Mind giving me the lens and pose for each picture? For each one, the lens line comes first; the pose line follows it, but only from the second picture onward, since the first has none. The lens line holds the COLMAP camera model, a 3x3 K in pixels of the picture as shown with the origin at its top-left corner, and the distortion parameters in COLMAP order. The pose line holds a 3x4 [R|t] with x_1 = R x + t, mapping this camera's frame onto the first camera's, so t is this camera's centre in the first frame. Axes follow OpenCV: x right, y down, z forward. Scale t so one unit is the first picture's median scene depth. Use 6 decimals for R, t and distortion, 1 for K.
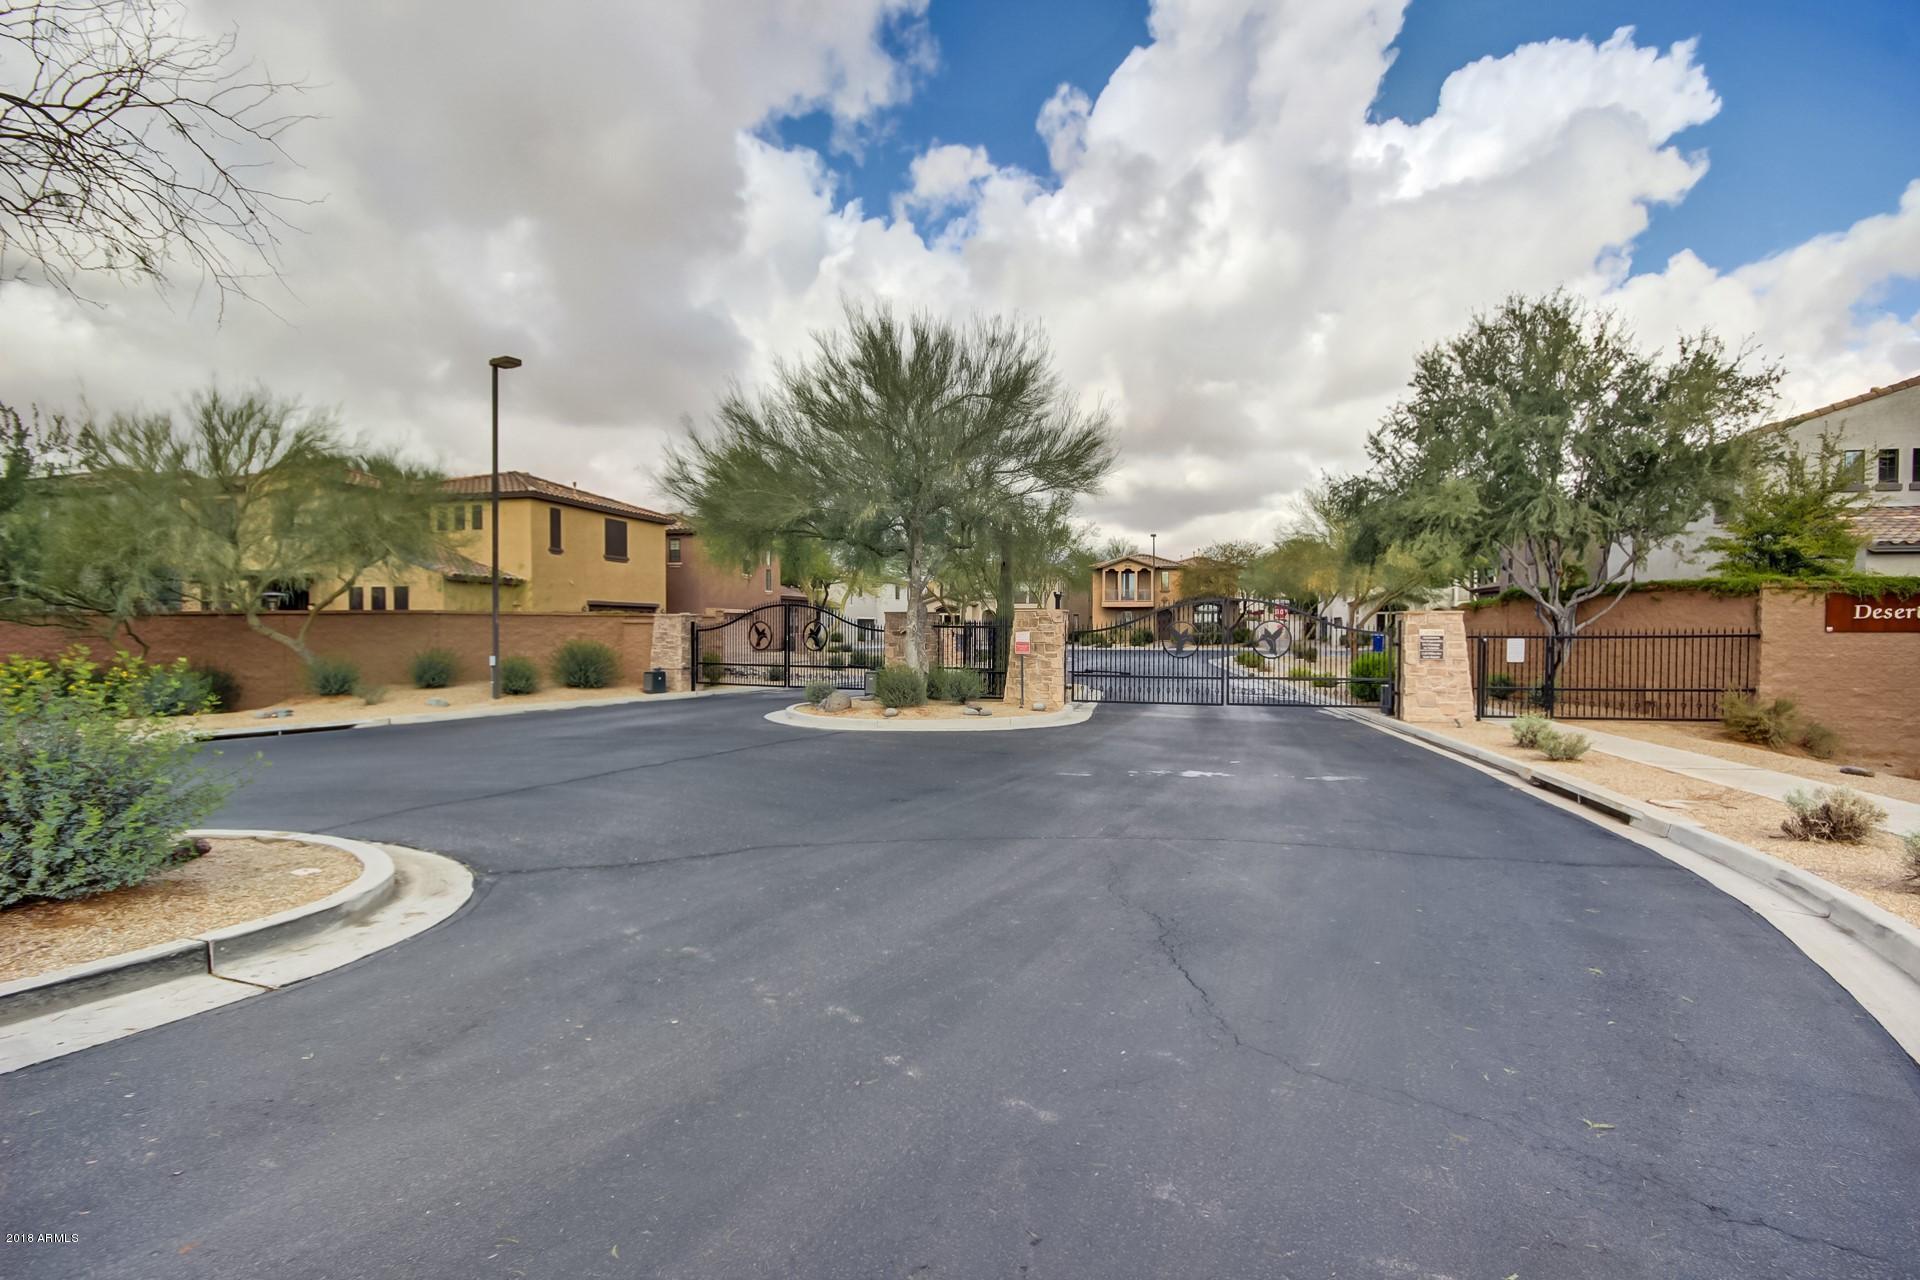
lens RADIAL K [[945.0, 0, 960.0], [0, 945.0, 640.0], [0, 0, 1]] dist [-0.000301, -0.000111]
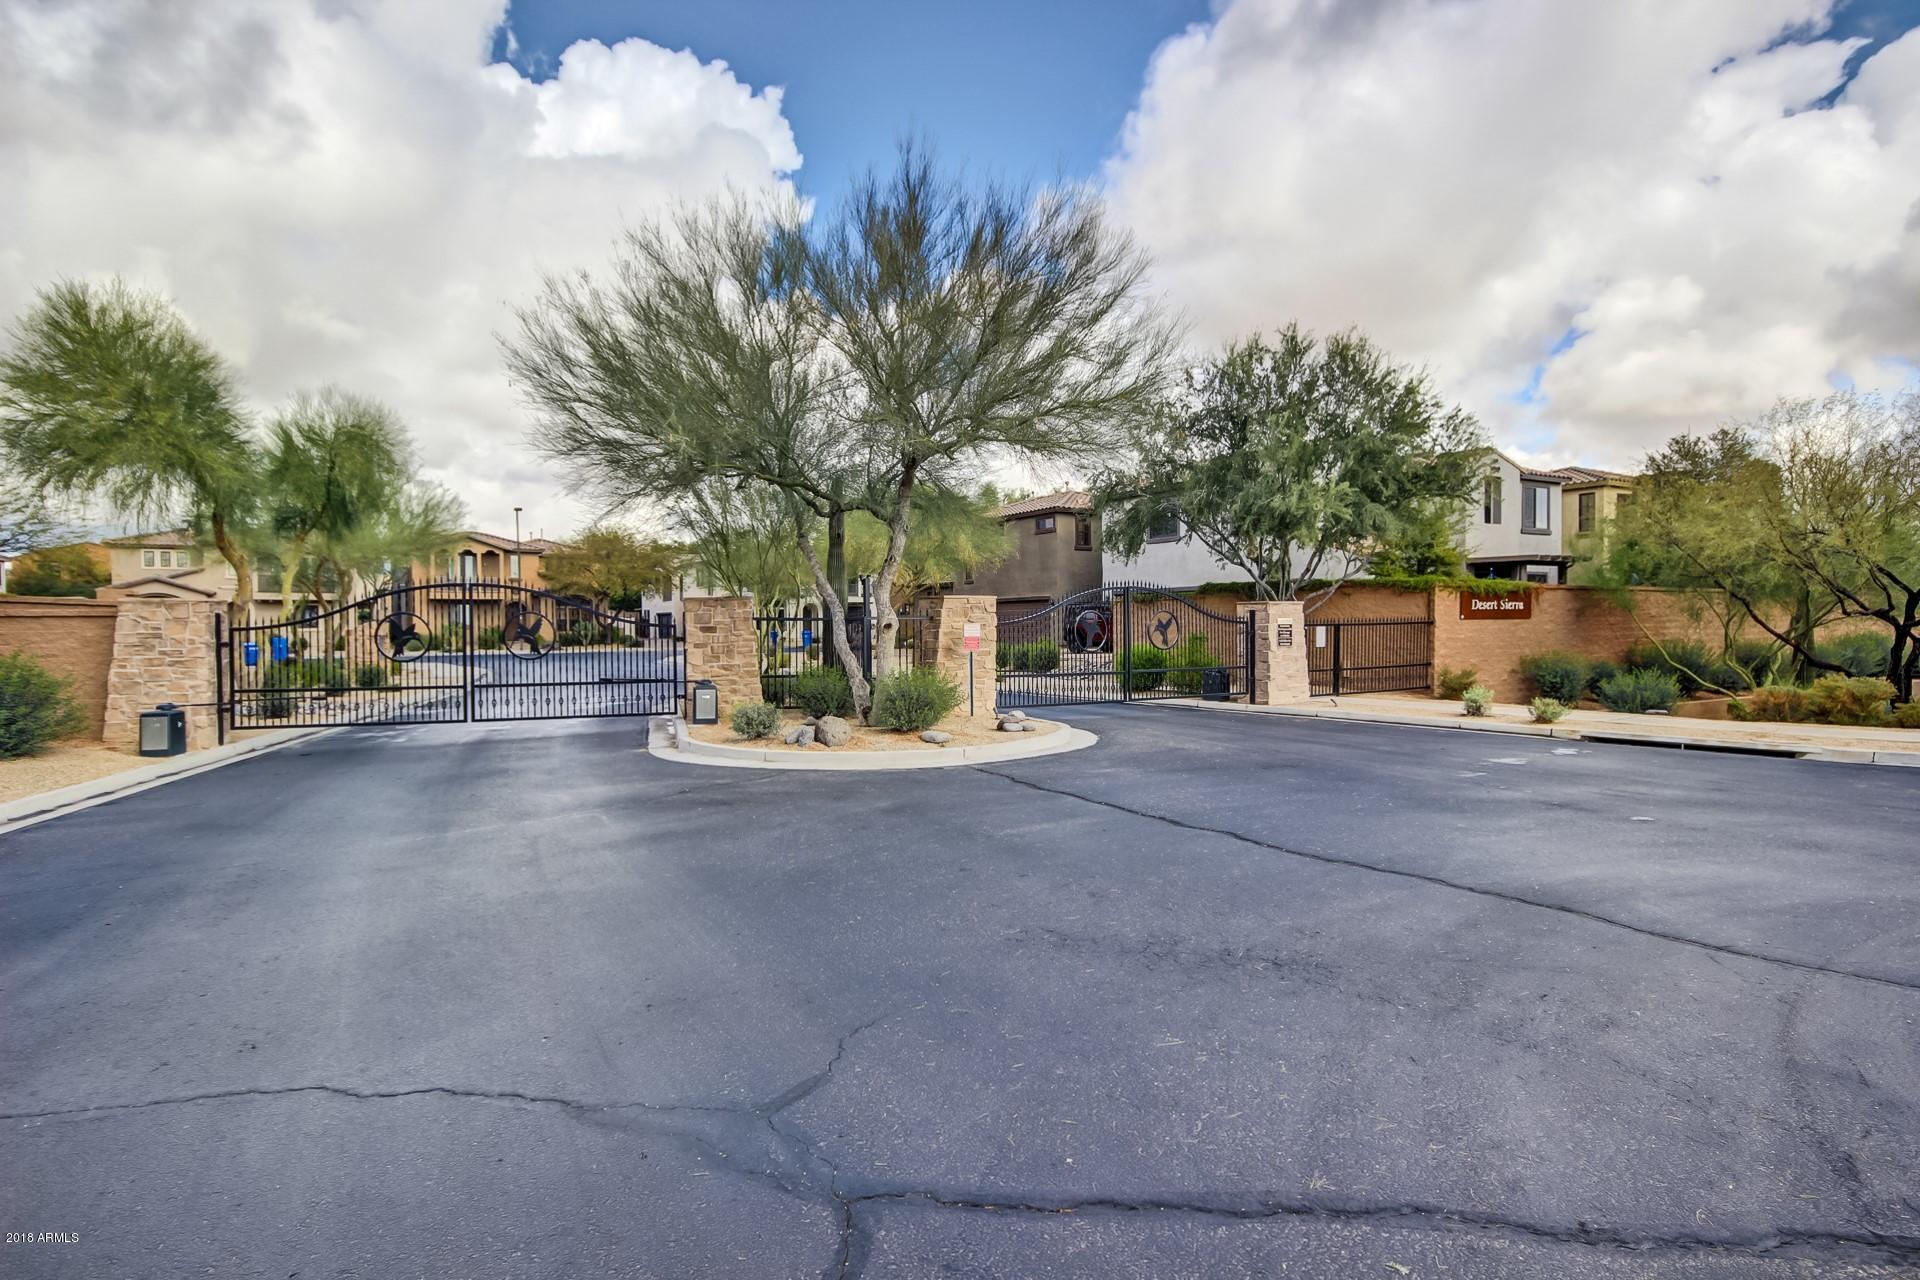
lens RADIAL K [[1066.5, 0, 960.0], [0, 1066.5, 640.0], [0, 0, 1]] dist [0.002263, 0.000435]
pose [[0.660572, -0.016878, 0.750573, -0.583102], [0.018323, 0.999812, 0.006357, -0.000493], [-0.750539, 0.009553, 0.660757, 0.408987]]
